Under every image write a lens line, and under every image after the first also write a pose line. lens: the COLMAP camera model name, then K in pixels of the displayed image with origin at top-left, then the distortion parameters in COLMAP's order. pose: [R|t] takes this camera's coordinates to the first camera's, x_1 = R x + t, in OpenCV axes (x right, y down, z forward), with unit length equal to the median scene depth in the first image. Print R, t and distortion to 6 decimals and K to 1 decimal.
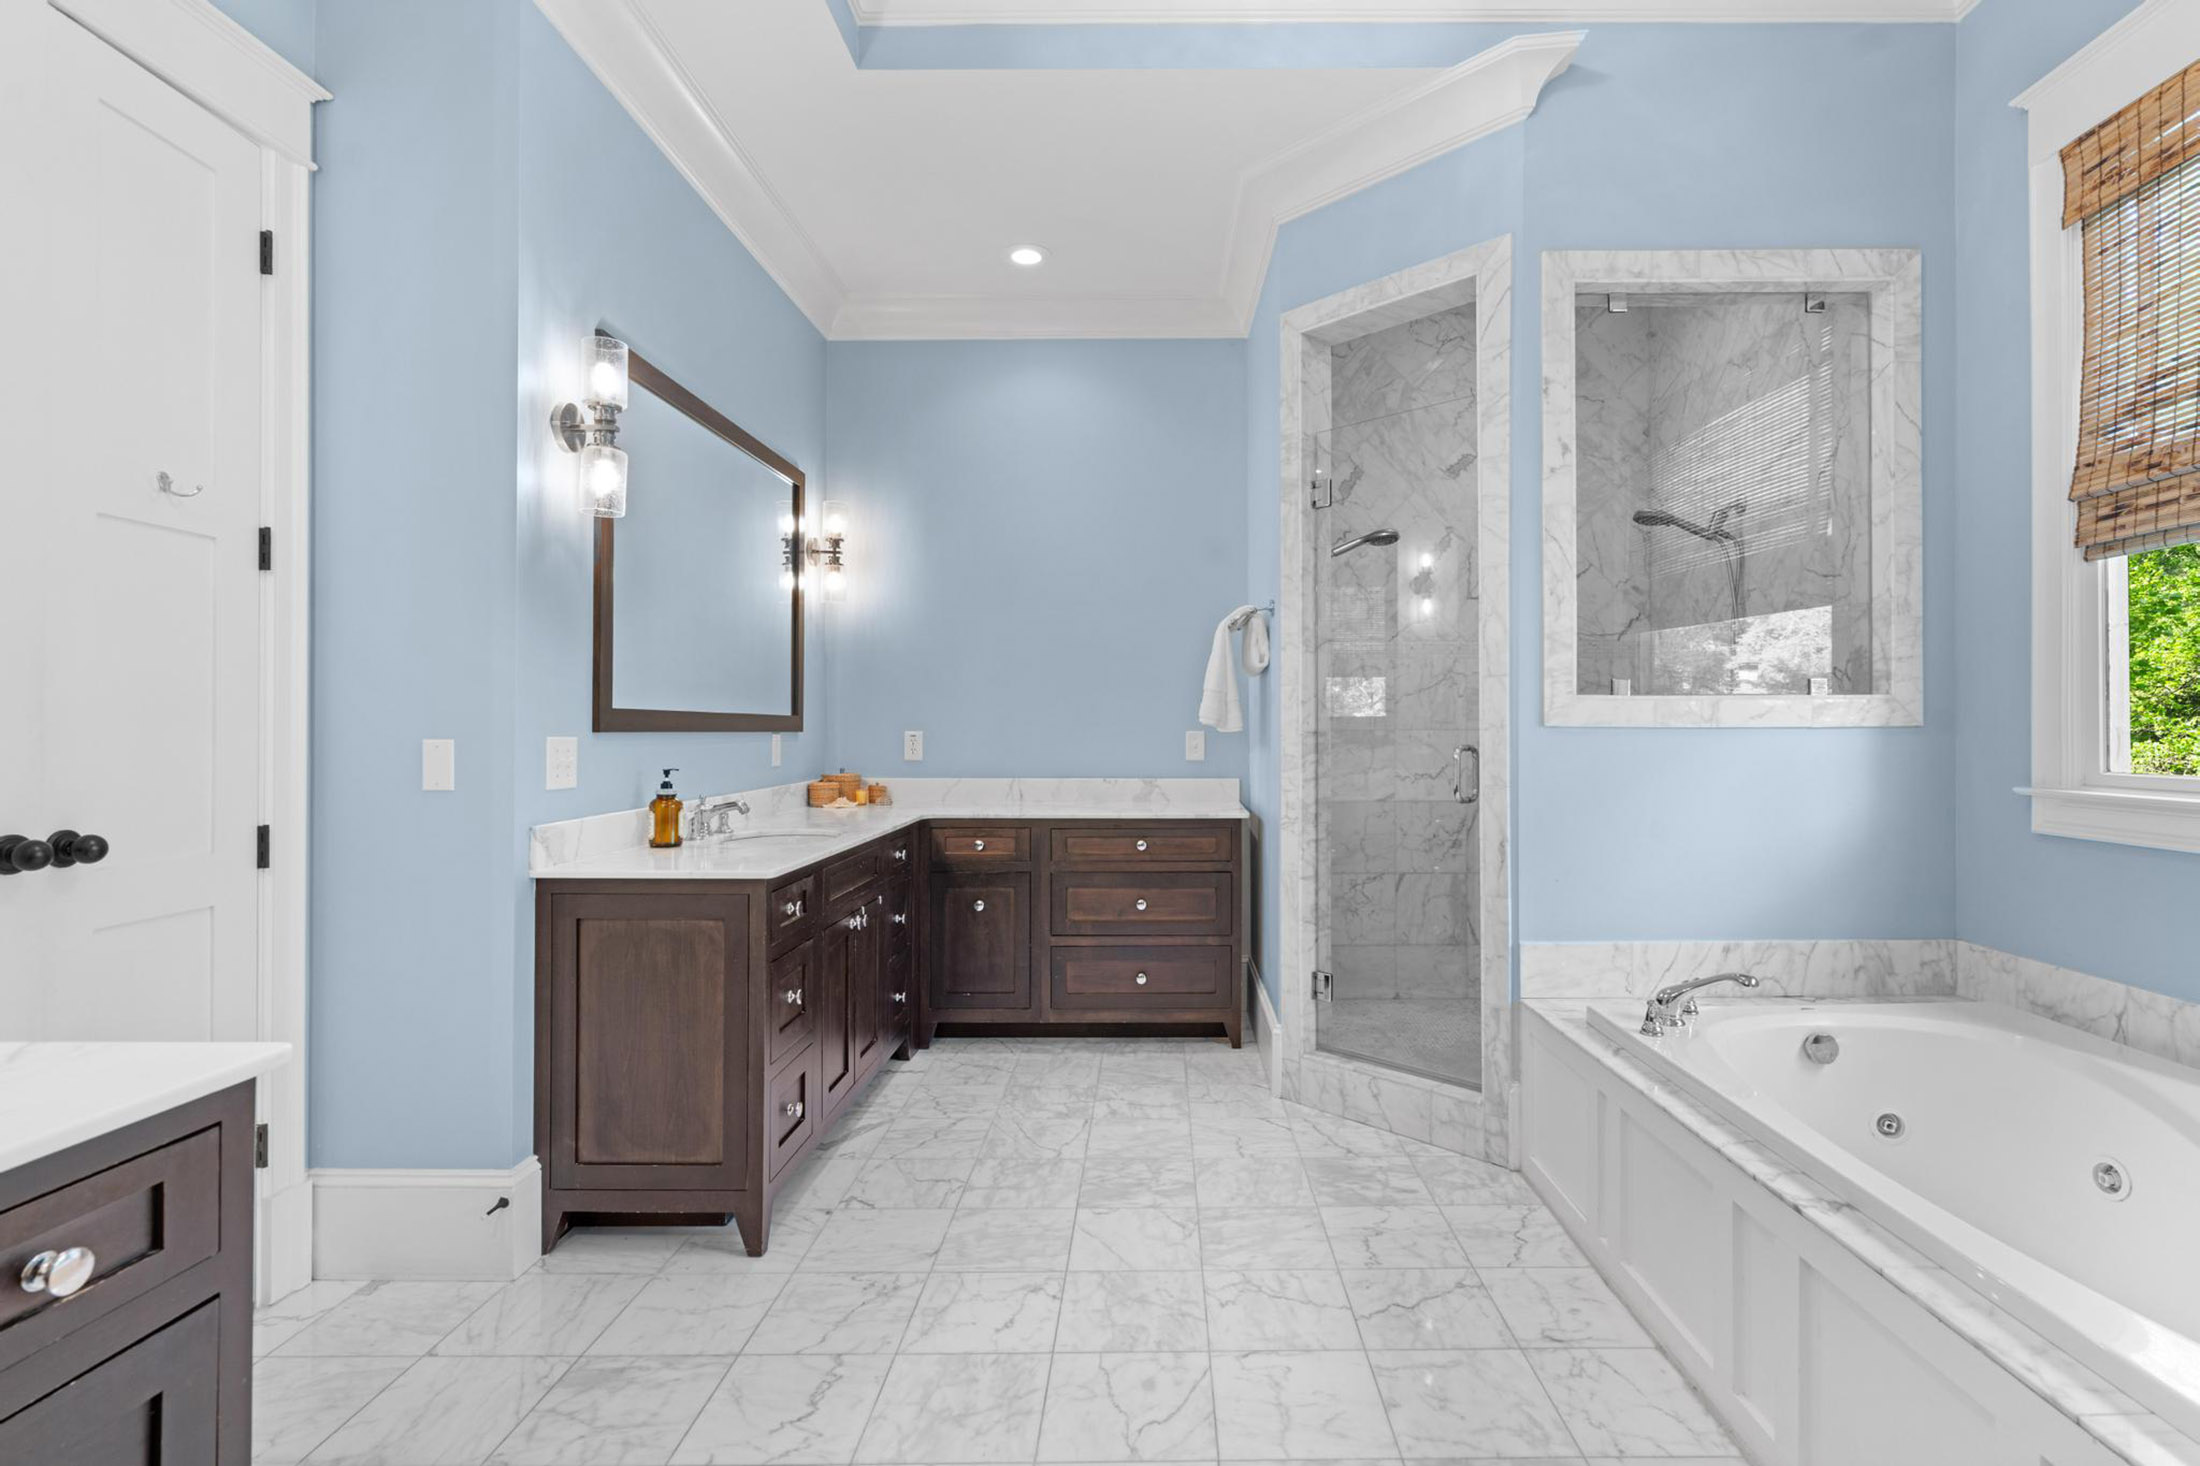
lens RADIAL K [[1005.0, 0, 1102.3], [0, 1005.0, 721.1], [0, 0, 1]] dist [-0.002259, 0.000696]
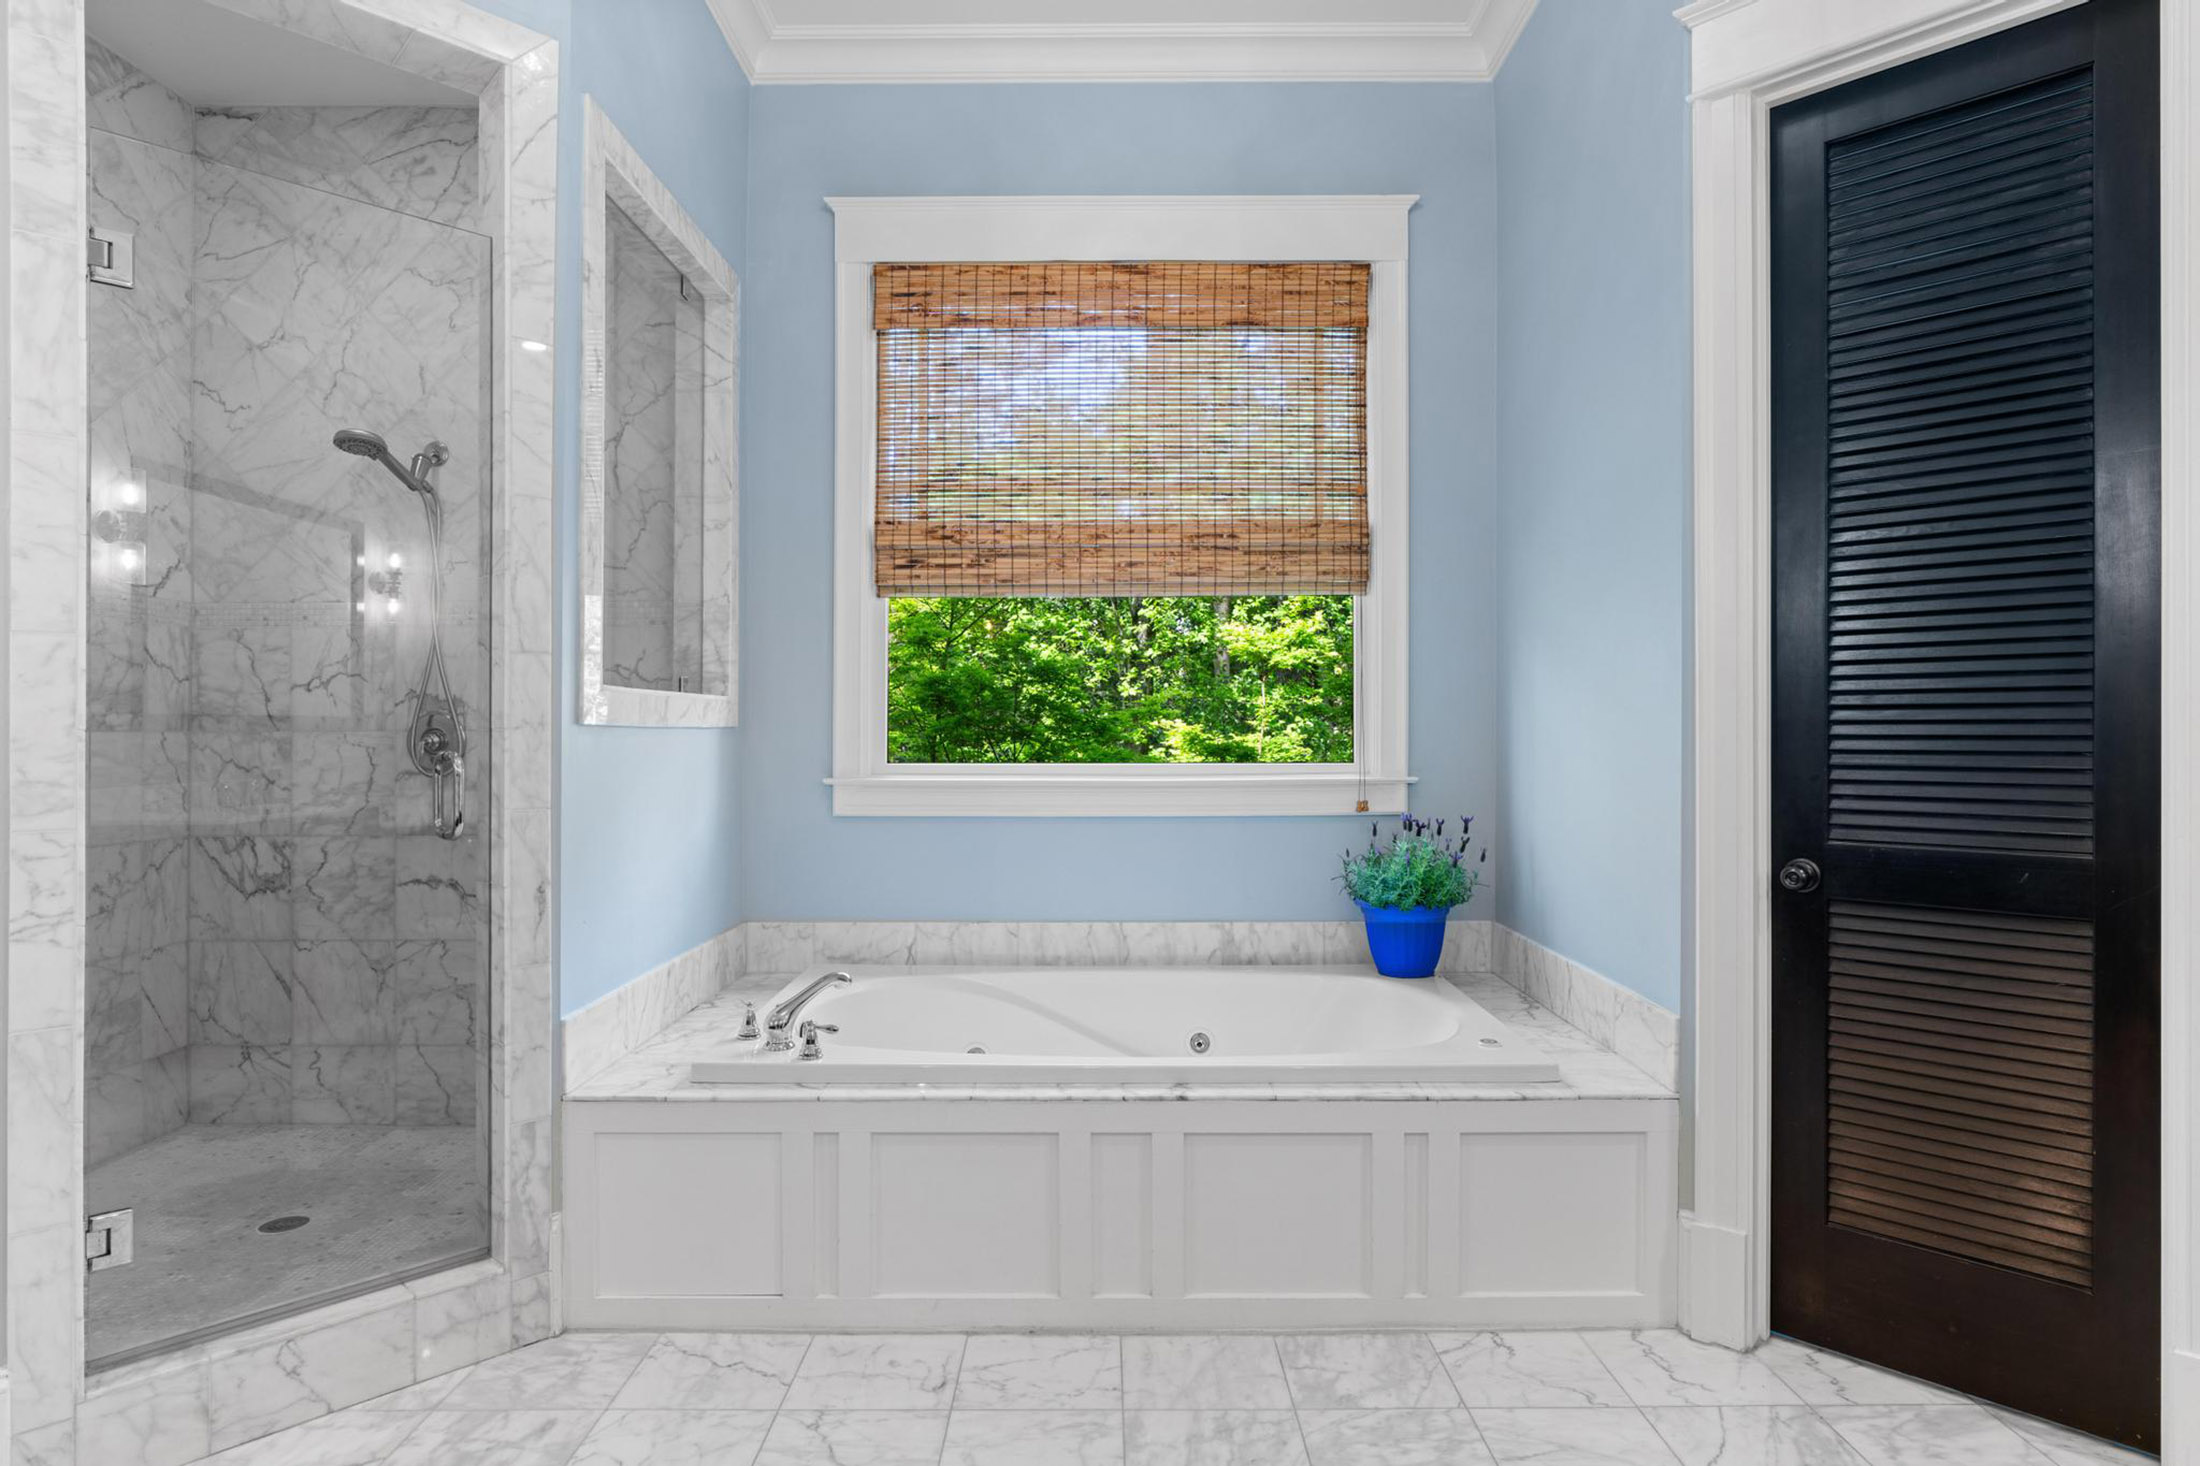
lens RADIAL K [[1242.8, 0, 1100.0], [0, 1242.8, 733.0], [0, 0, 1]] dist [-0.002356, 0.001160]
pose [[-0.024109, 0.000987, 0.999709, -0.510303], [-0.006148, 0.999980, -0.001136, 0.010653], [-0.999690, -0.006174, -0.024103, 0.646757]]
